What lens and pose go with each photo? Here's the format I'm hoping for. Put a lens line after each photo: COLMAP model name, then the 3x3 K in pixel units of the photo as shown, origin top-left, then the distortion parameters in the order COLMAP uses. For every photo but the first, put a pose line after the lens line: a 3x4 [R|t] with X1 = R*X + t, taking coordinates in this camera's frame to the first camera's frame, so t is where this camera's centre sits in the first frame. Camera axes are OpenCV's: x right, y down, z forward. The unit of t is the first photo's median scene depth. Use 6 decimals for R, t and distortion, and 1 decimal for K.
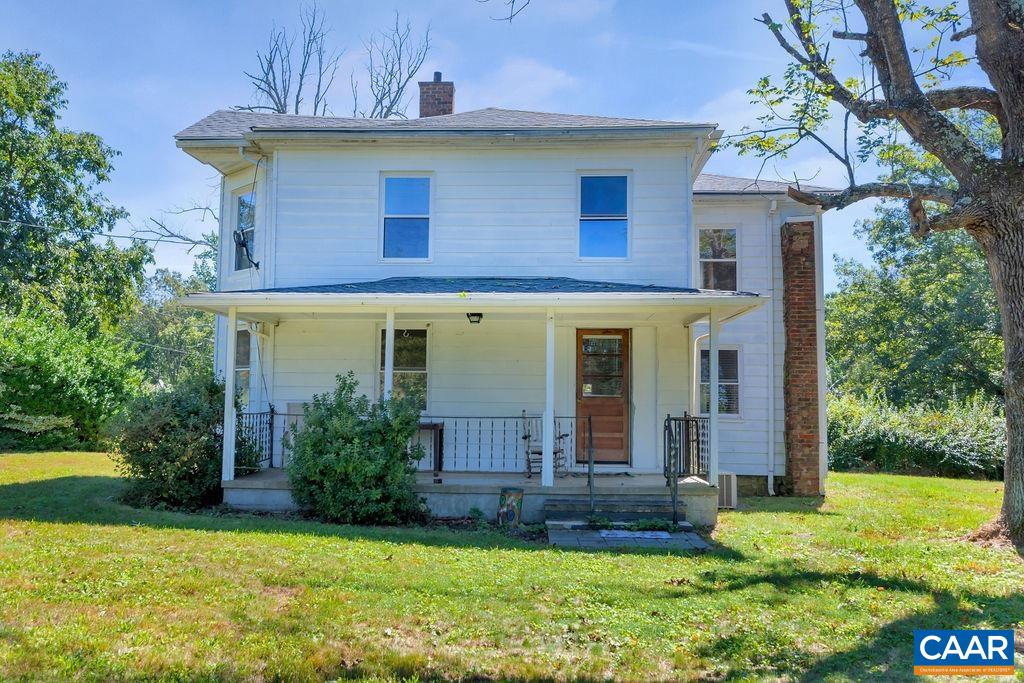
lens RADIAL K [[756.4, 0, 511.1], [0, 756.4, 340.3], [0, 0, 1]] dist [-0.006337, 0.001929]
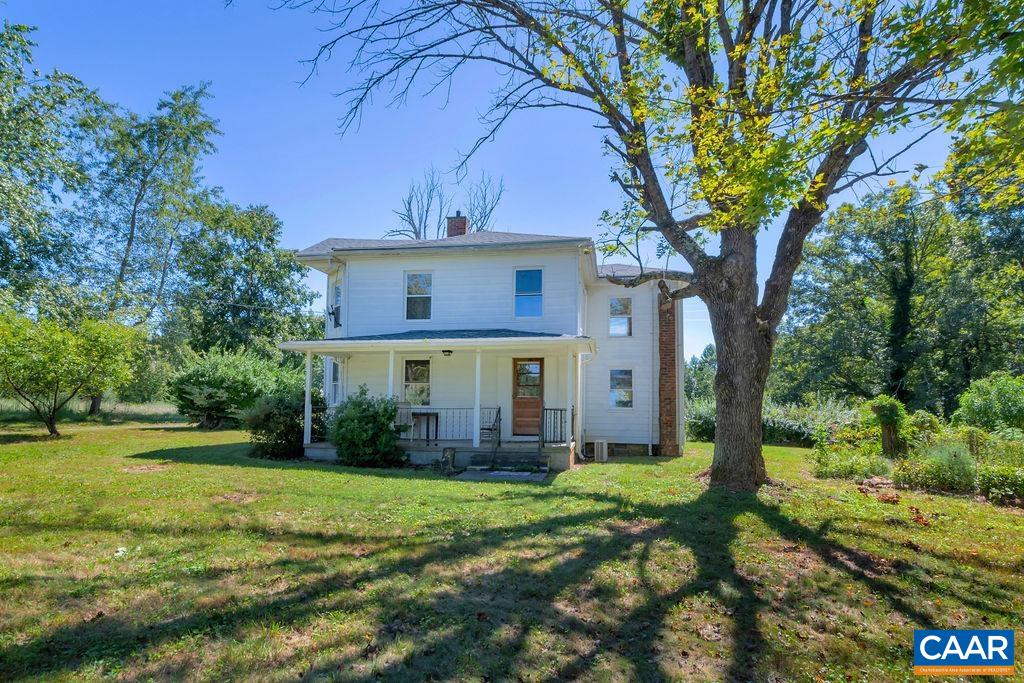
lens RADIAL K [[460.1, 0, 538.3], [0, 460.1, 371.6], [0, 0, 1]] dist [-0.004831, -0.003688]
pose [[0.996580, -0.010376, -0.081984, 0.228464], [0.011400, 0.999863, 0.012040, 0.003100], [0.081848, -0.012934, 0.996561, -0.050695]]
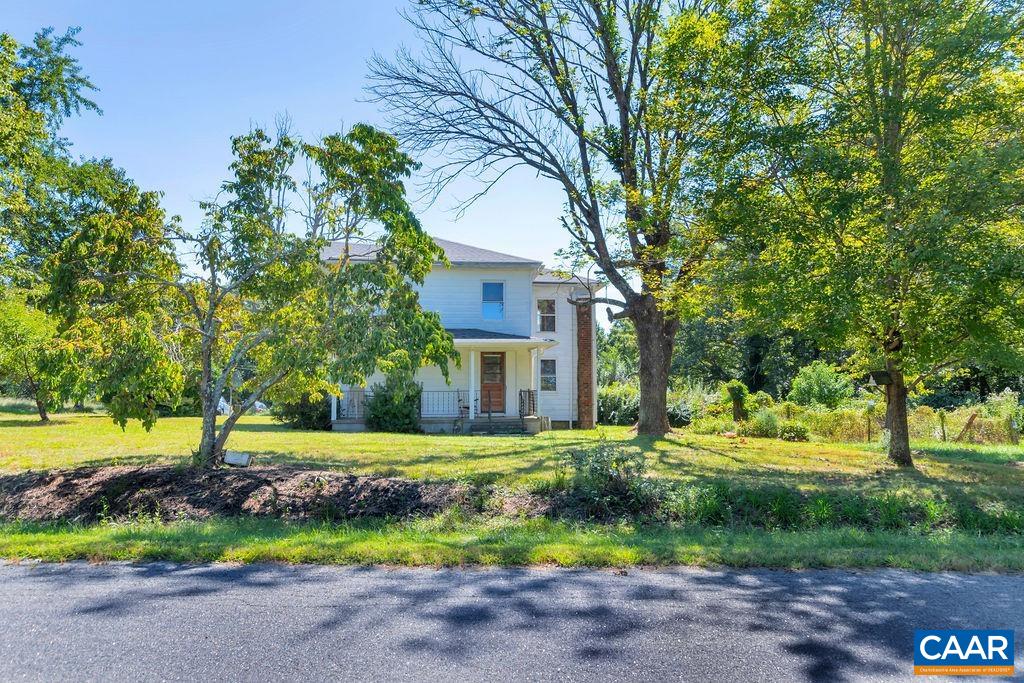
lens RADIAL K [[578.3, 0, 511.4], [0, 578.3, 341.8], [0, 0, 1]] dist [-0.015181, 0.000418]
pose [[0.984566, 0.000928, 0.175011, -0.119768], [-0.000487, 0.999997, -0.002559, -0.040495], [-0.175013, 0.002434, 0.984563, -0.673598]]
